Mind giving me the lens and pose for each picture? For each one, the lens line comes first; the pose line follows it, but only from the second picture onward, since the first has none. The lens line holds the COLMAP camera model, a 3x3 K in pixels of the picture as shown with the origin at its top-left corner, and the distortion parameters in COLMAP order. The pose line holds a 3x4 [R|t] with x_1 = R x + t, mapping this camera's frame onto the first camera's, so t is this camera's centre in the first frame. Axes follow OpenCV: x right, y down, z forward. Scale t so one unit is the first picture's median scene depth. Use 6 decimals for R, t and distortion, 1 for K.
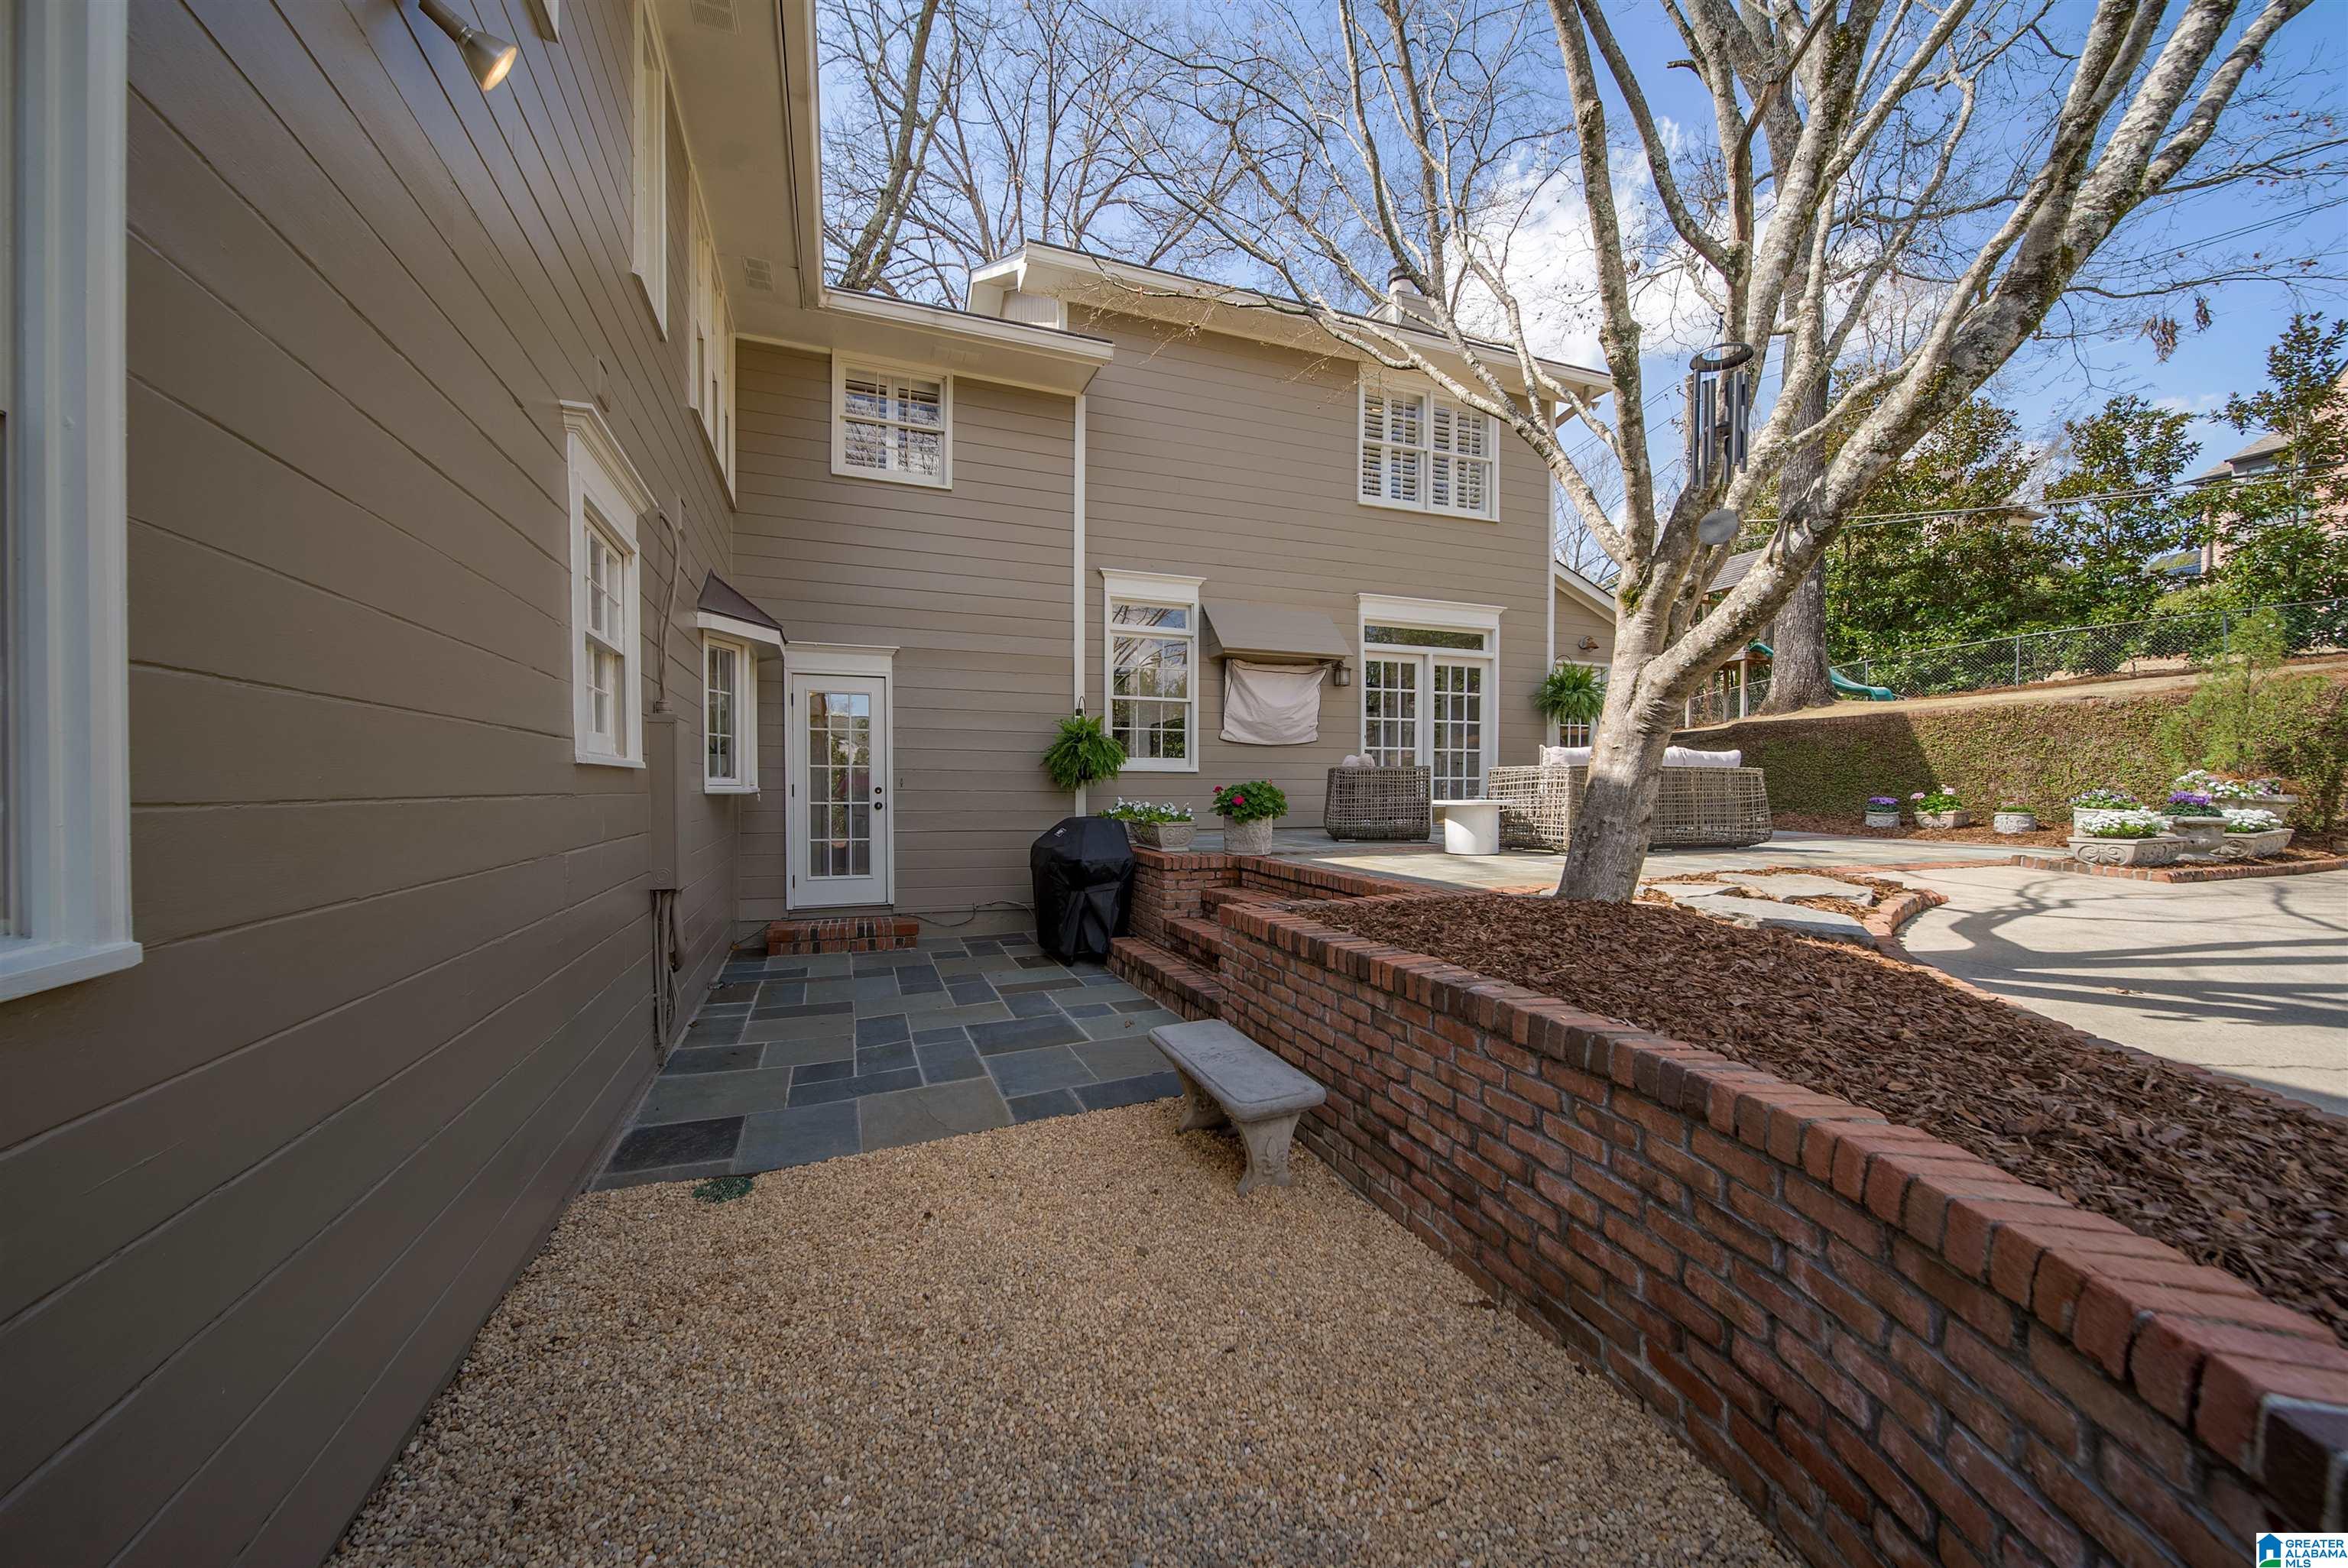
lens RADIAL K [[856.8, 0, 1174.0], [0, 856.8, 784.0], [0, 0, 1]] dist [0.002047, 0.000109]
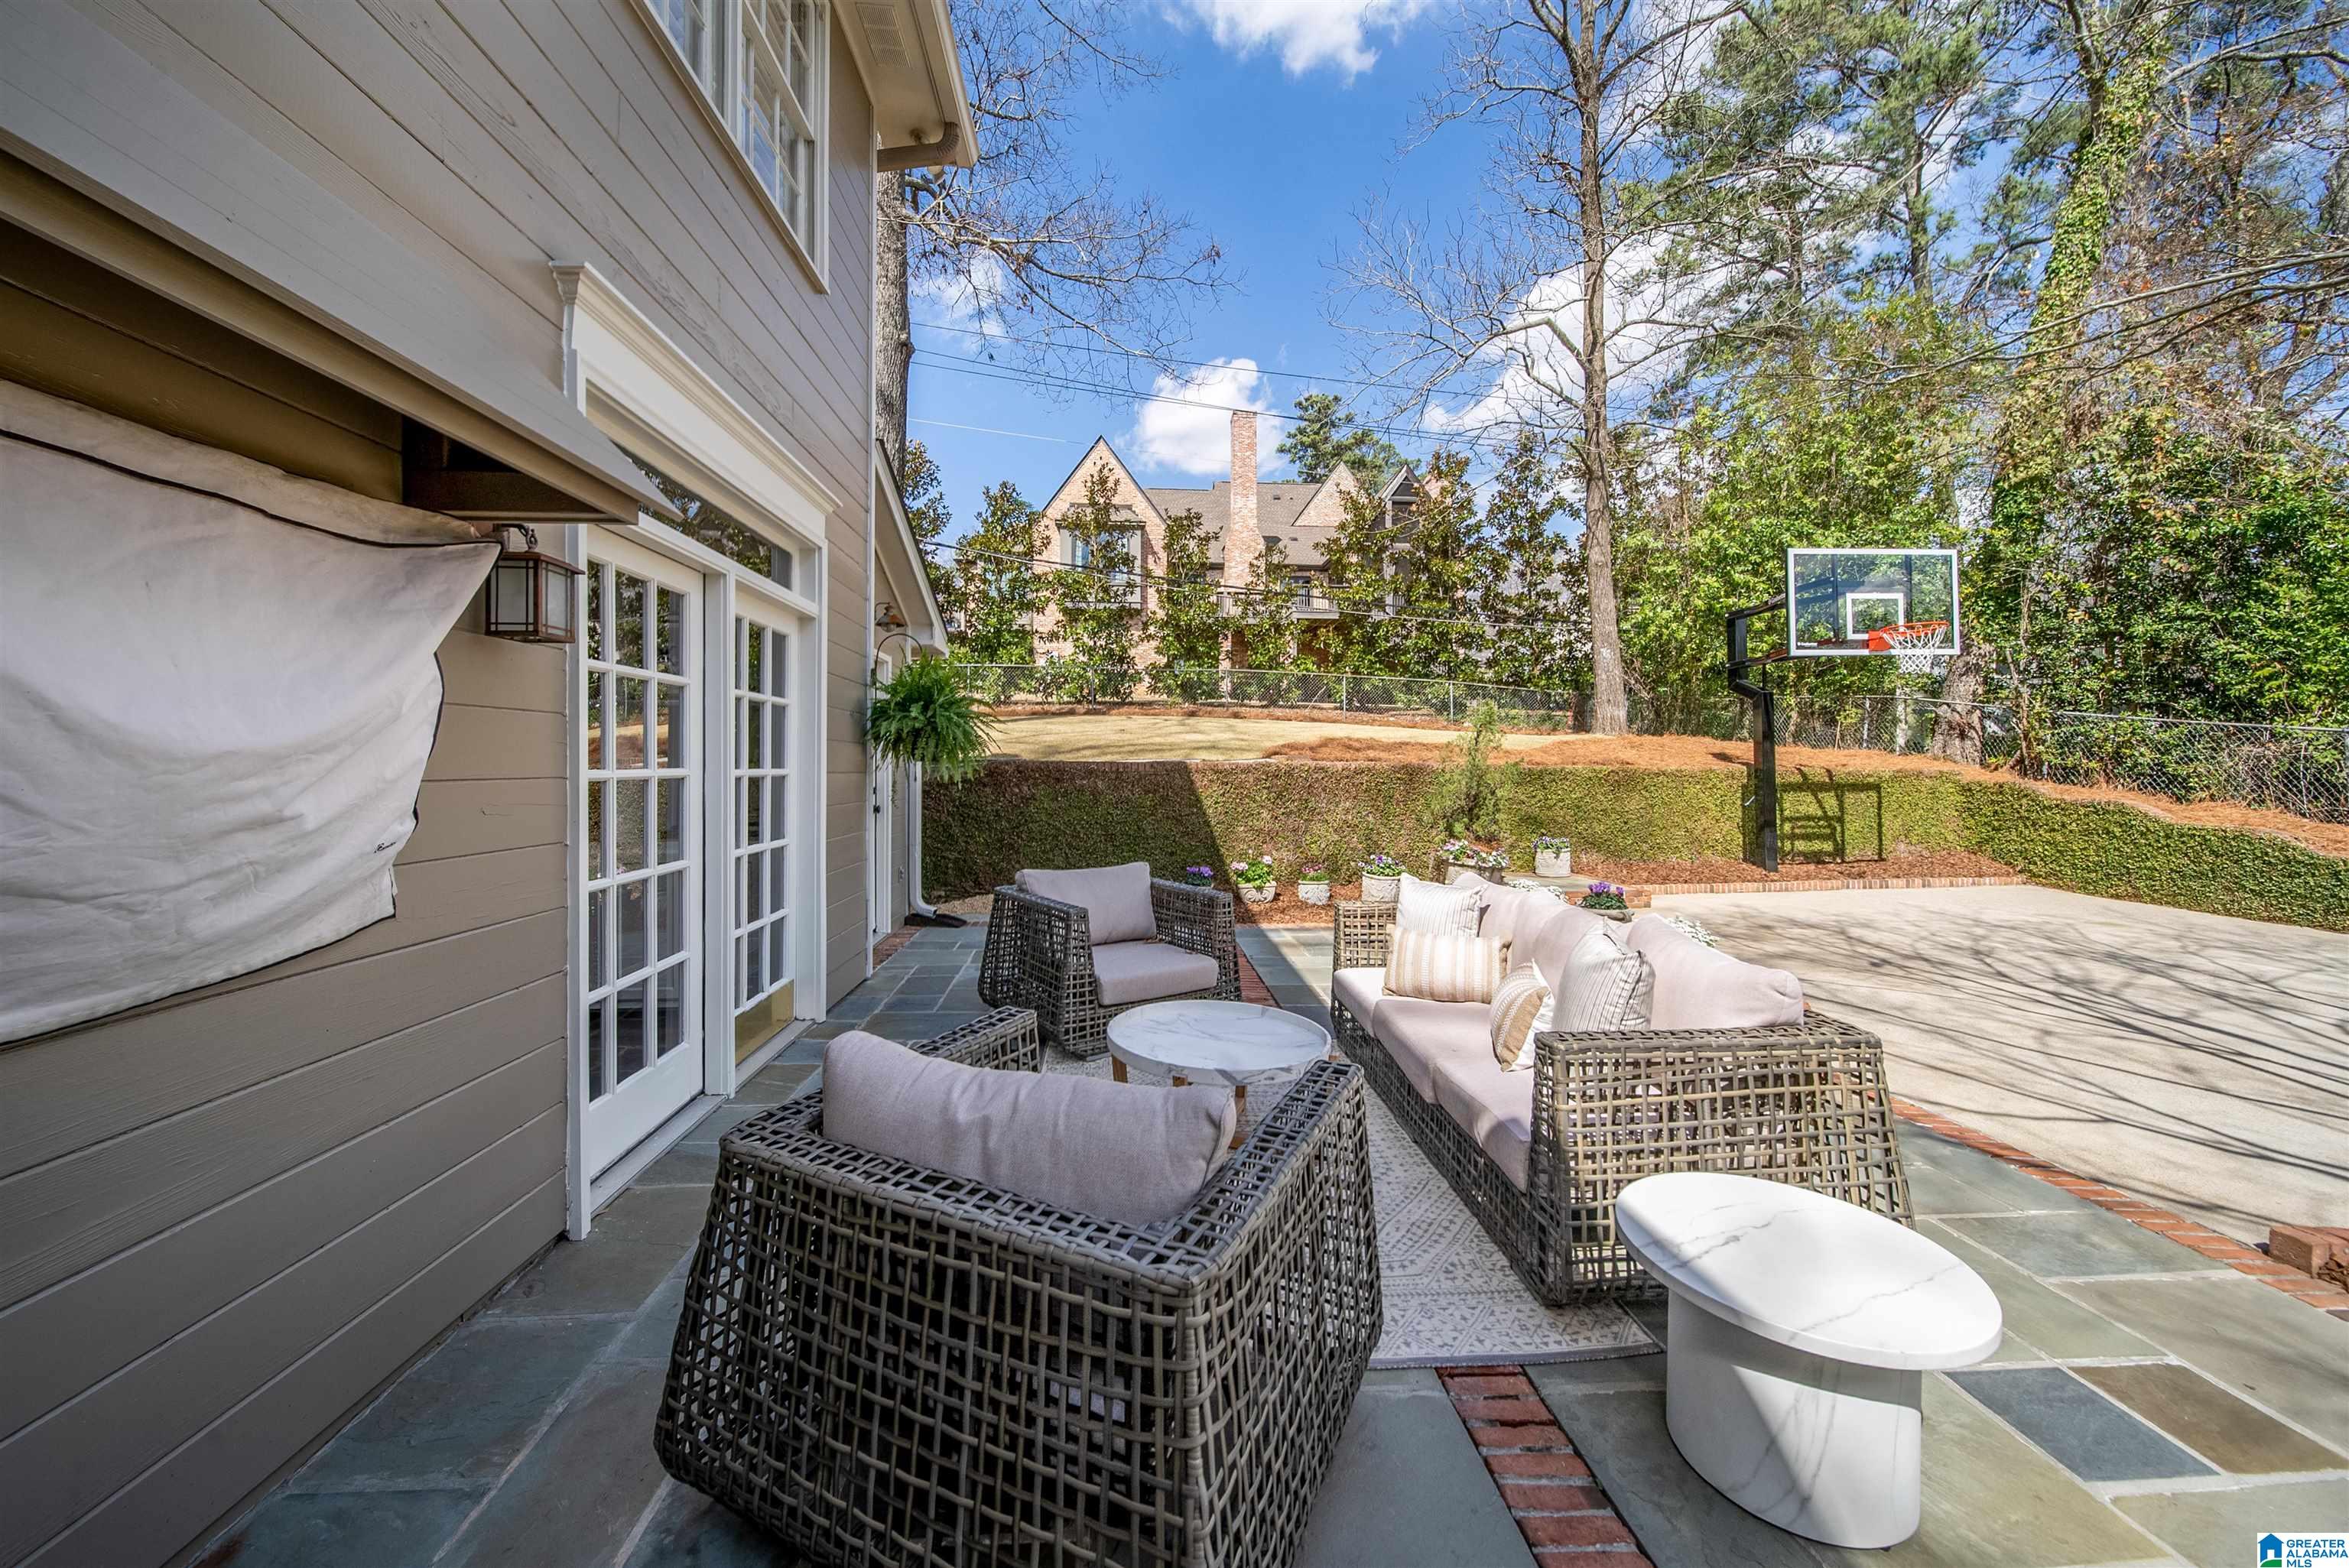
lens RADIAL K [[834.3, 0, 1174.5], [0, 834.3, 784.0], [0, 0, 1]] dist [-0.005729, -0.000171]
pose [[0.305368, -0.016960, 0.952083, 0.049519], [0.000500, 0.999844, 0.017650, -0.075797], [-0.952234, -0.004914, 0.305329, 0.736932]]
